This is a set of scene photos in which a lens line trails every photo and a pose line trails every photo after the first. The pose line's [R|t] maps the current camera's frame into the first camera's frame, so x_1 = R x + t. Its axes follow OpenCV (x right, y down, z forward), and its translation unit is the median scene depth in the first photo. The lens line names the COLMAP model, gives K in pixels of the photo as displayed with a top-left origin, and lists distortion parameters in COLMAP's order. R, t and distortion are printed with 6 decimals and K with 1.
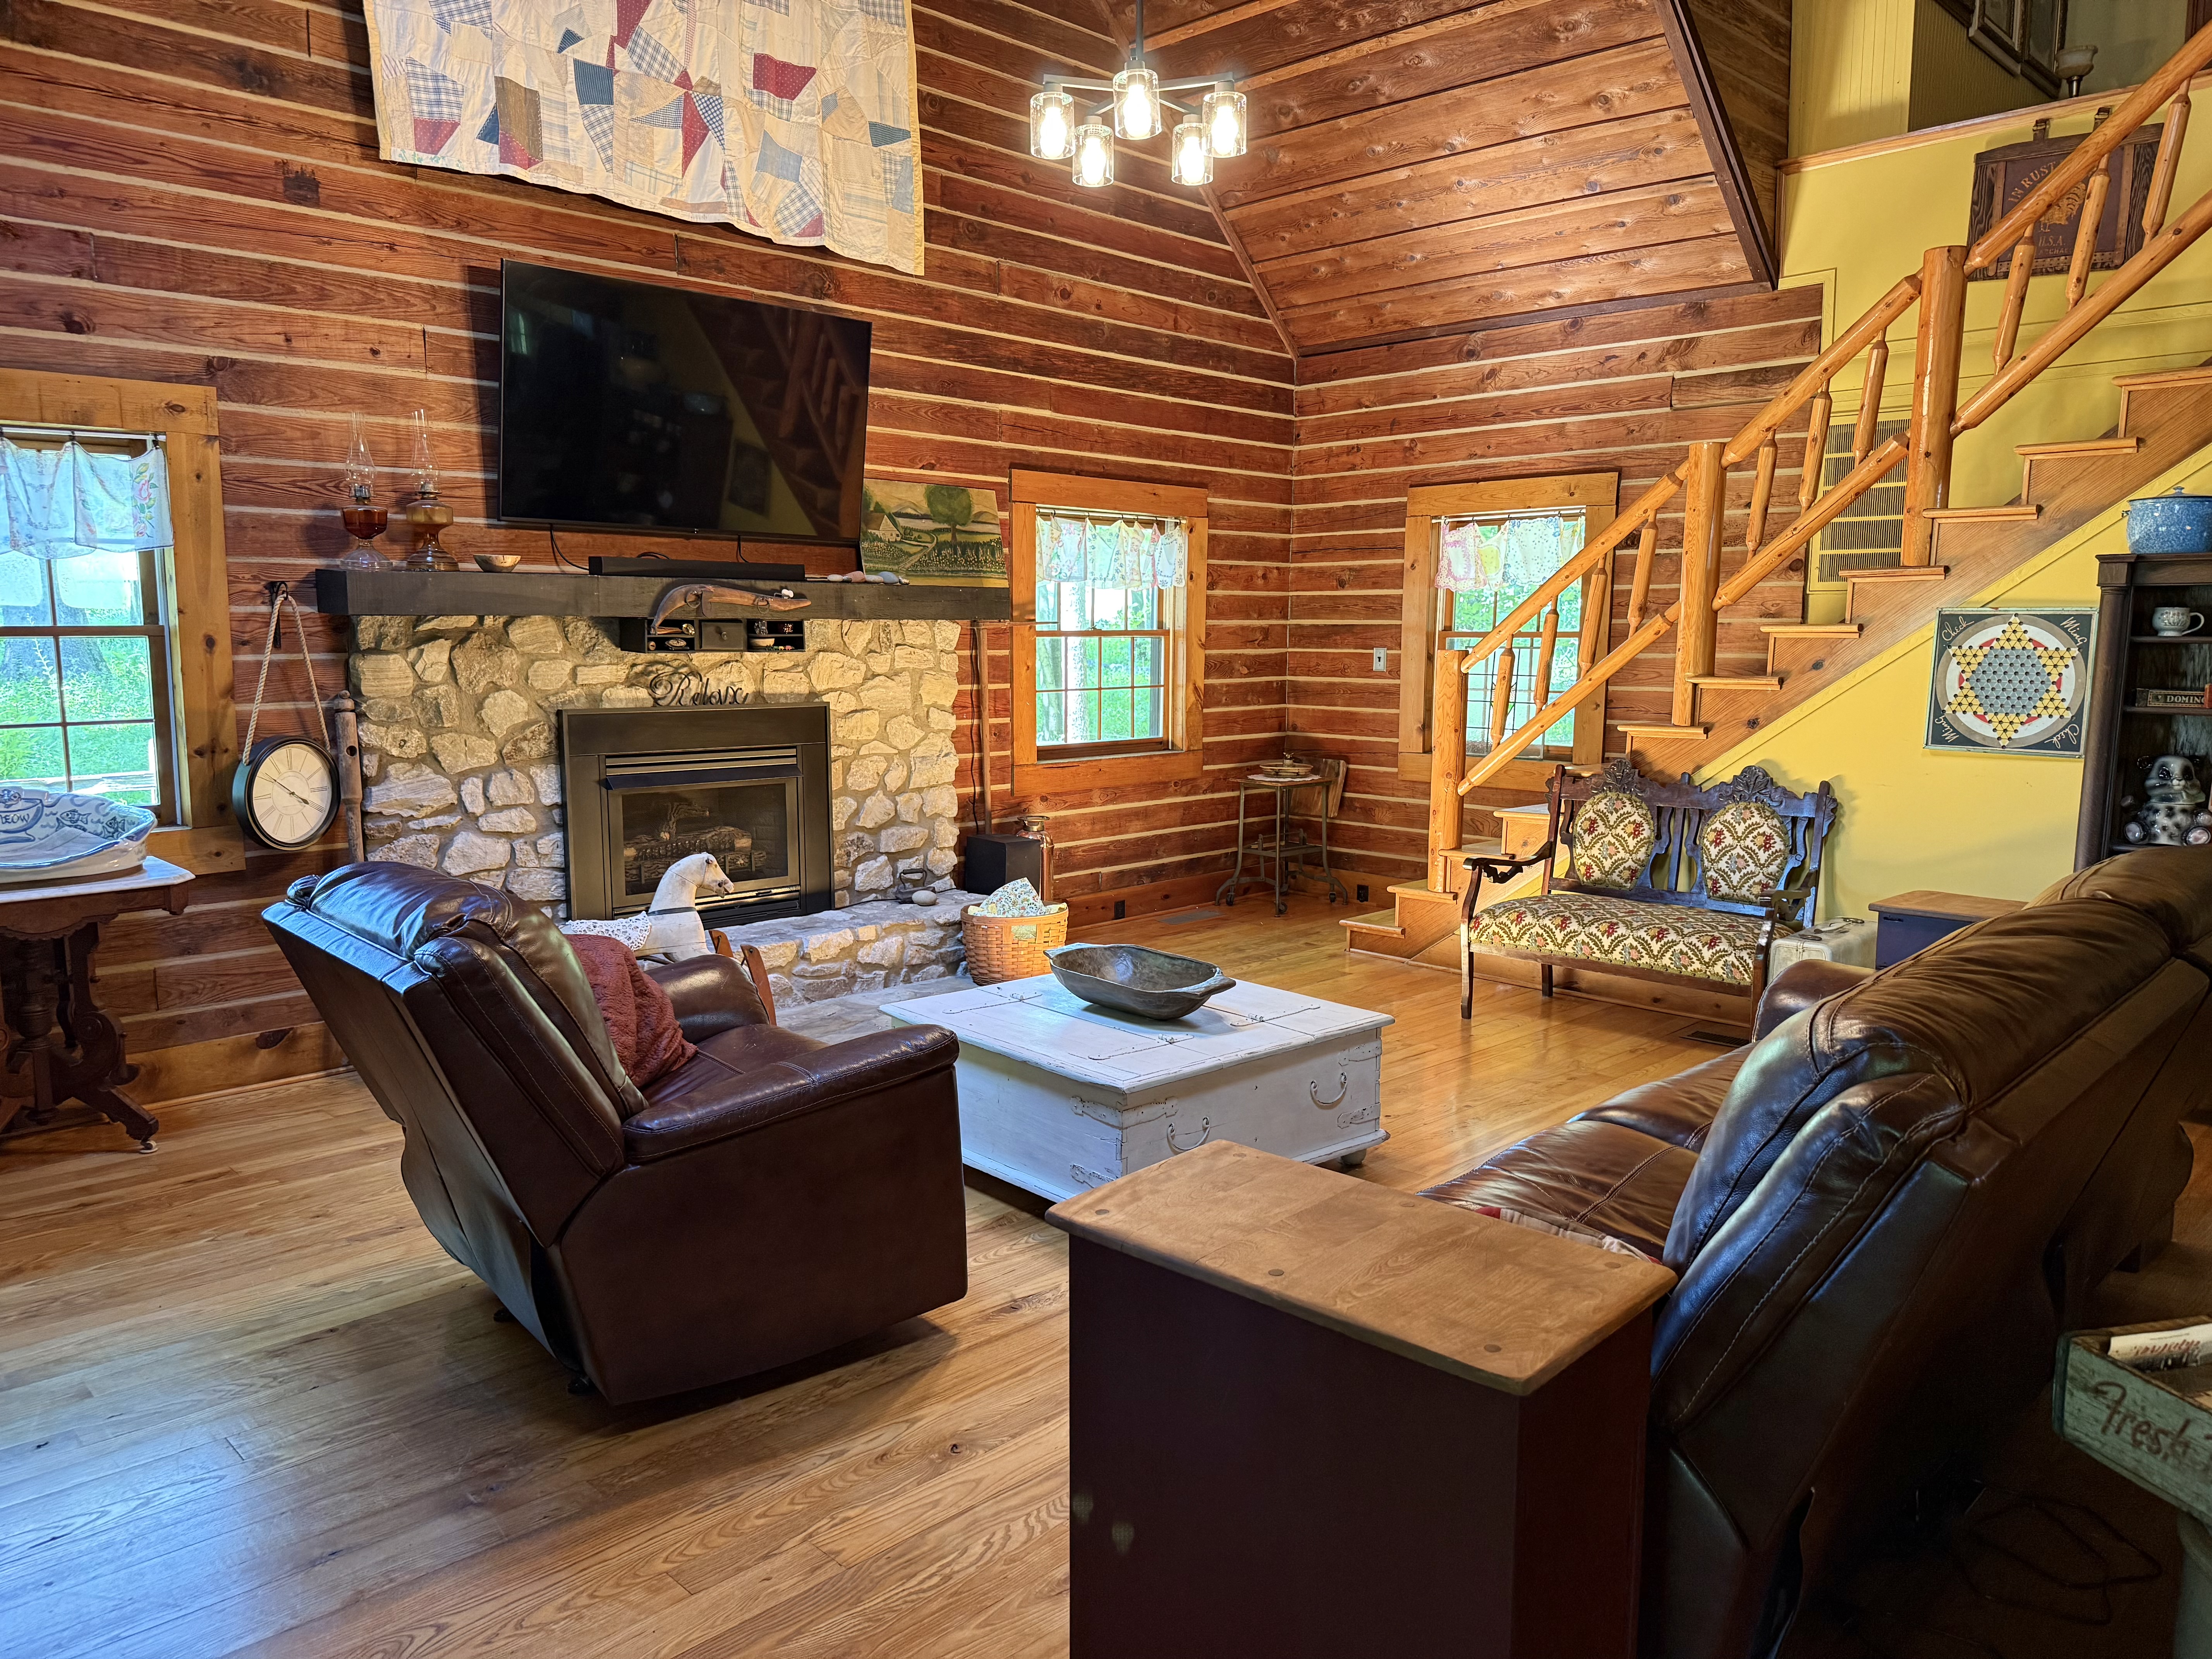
lens RADIAL K [[1564.2, 0, 1182.4], [0, 1564.2, 841.2], [0, 0, 1]] dist [0.075097, -0.129563]
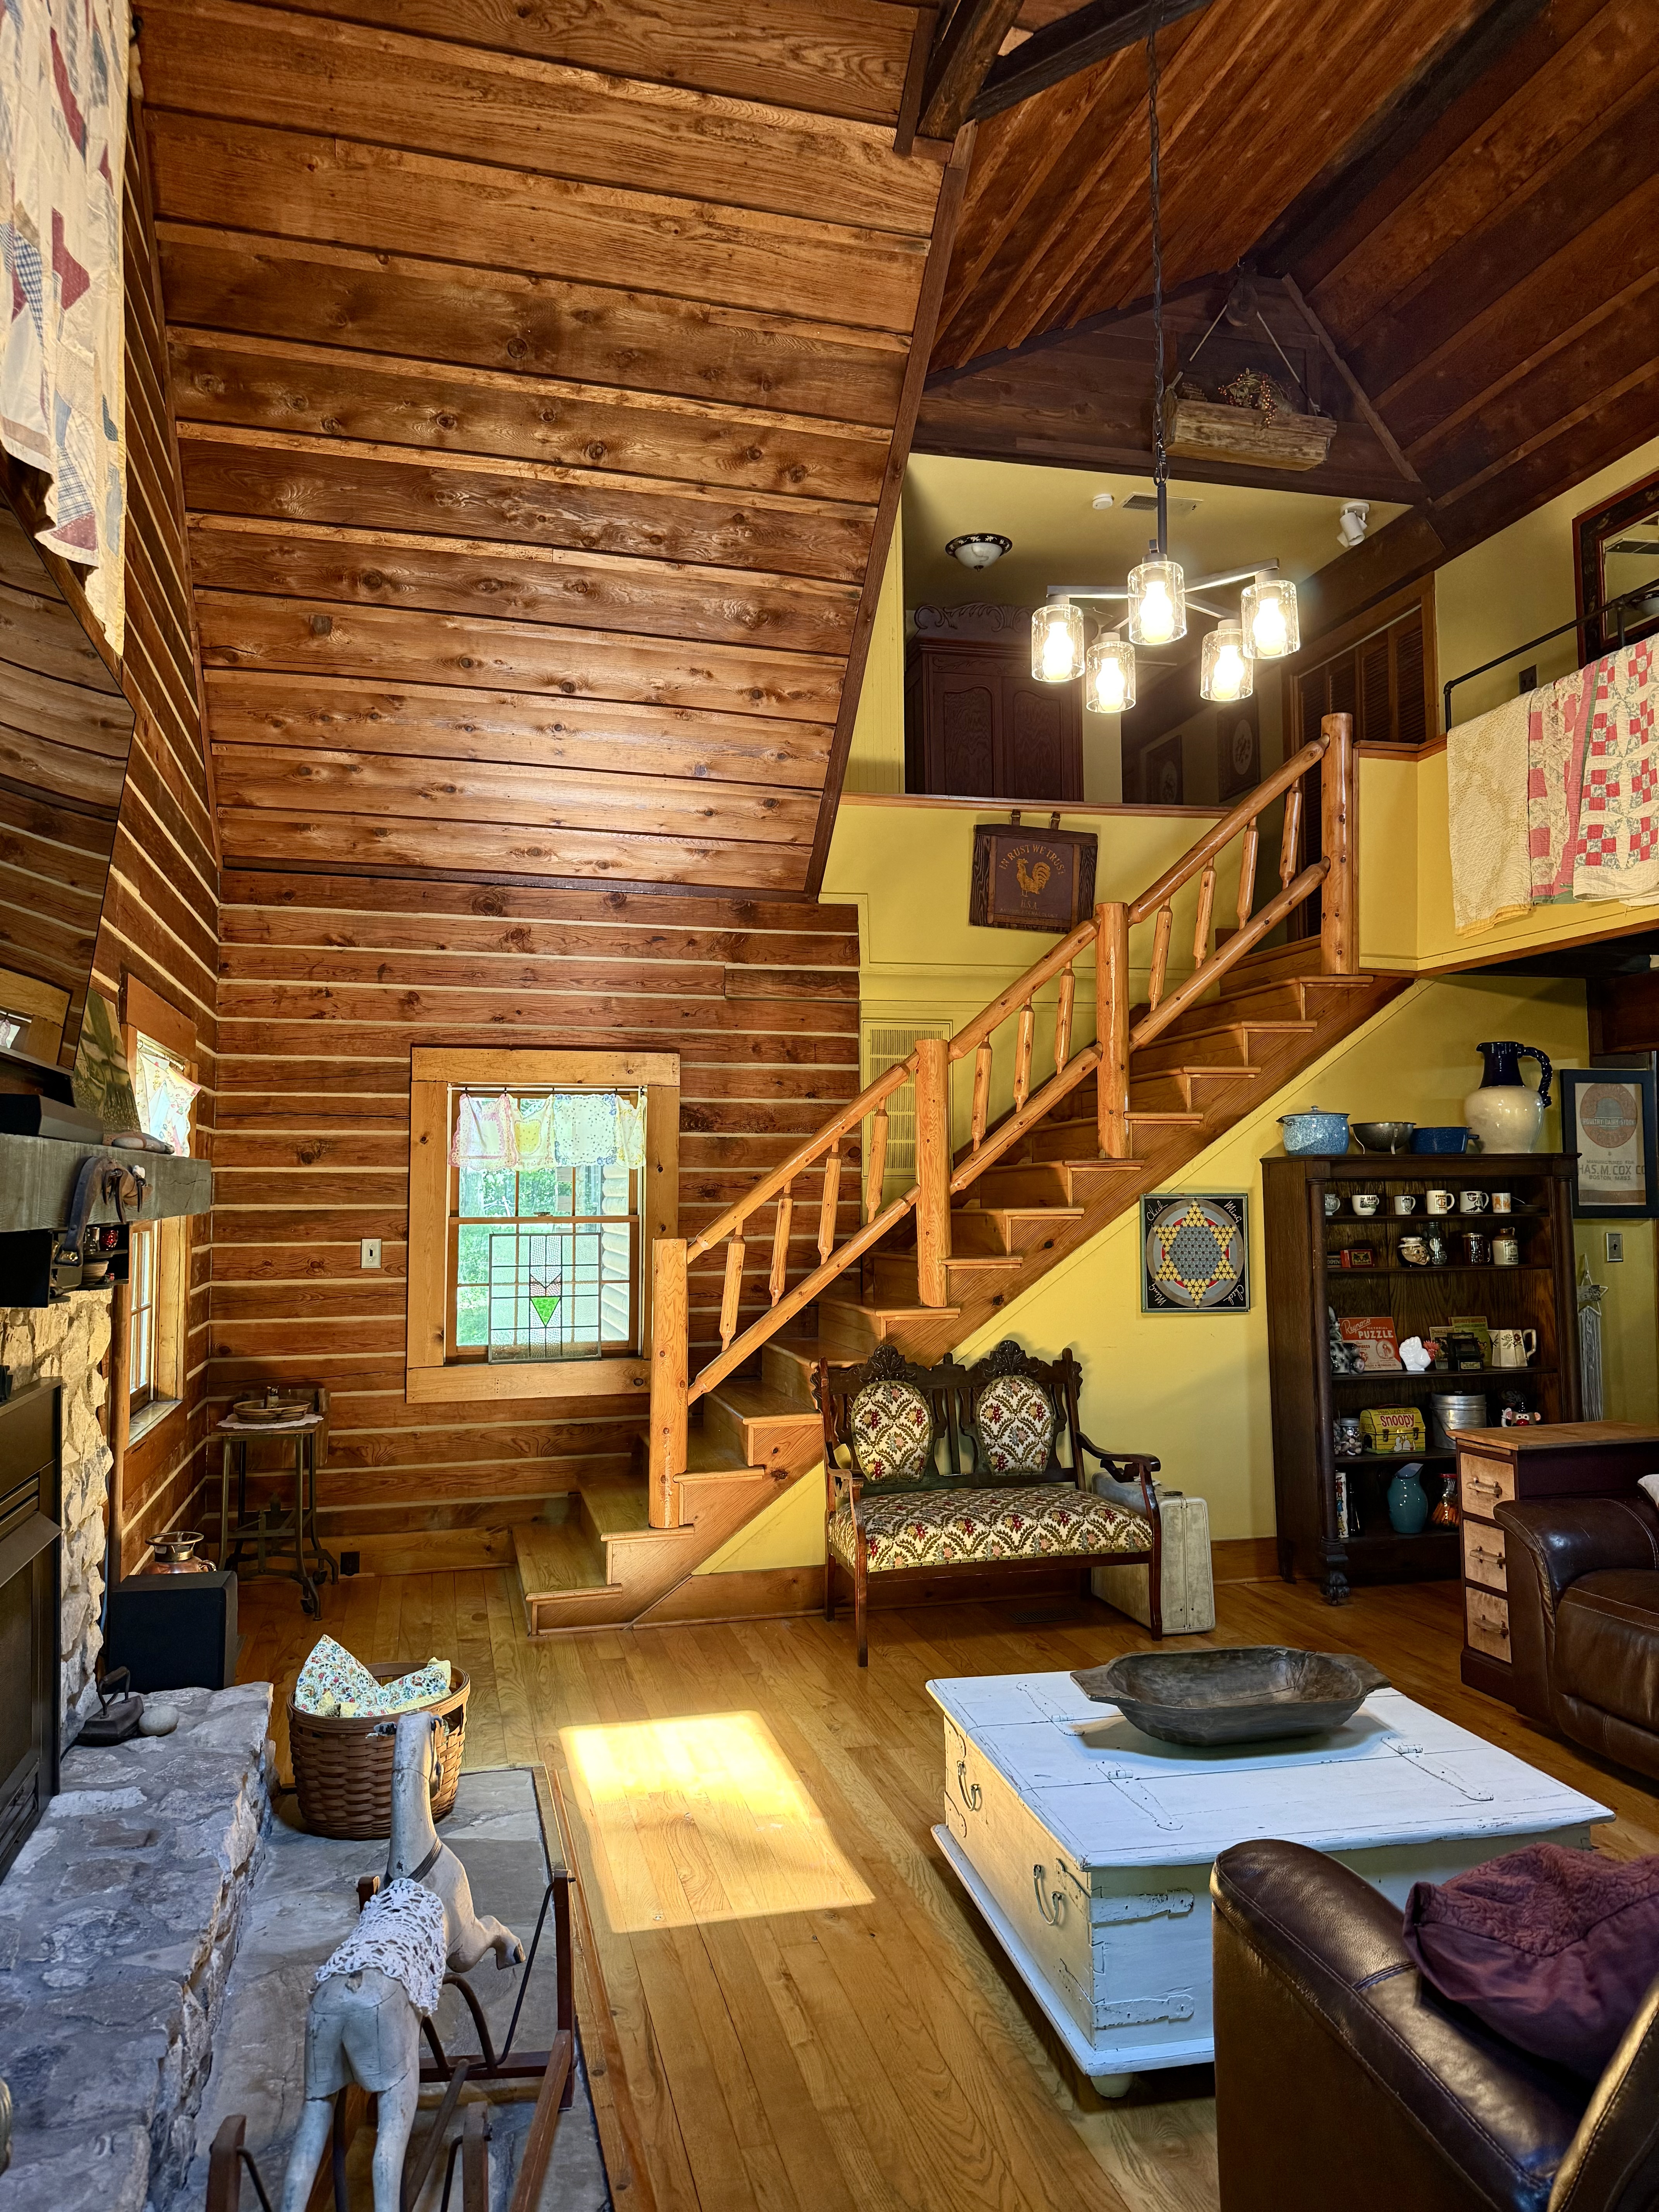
lens RADIAL K [[1518.4, 0, 829.5], [0, 1518.4, 1106.0], [0, 0, 1]] dist [0.154186, -0.282791]
pose [[0.524873, 0.042947, 0.850096, -0.554486], [0.121291, 0.984761, -0.124638, -0.085296], [-0.842494, 0.168528, 0.511665, 0.521078]]
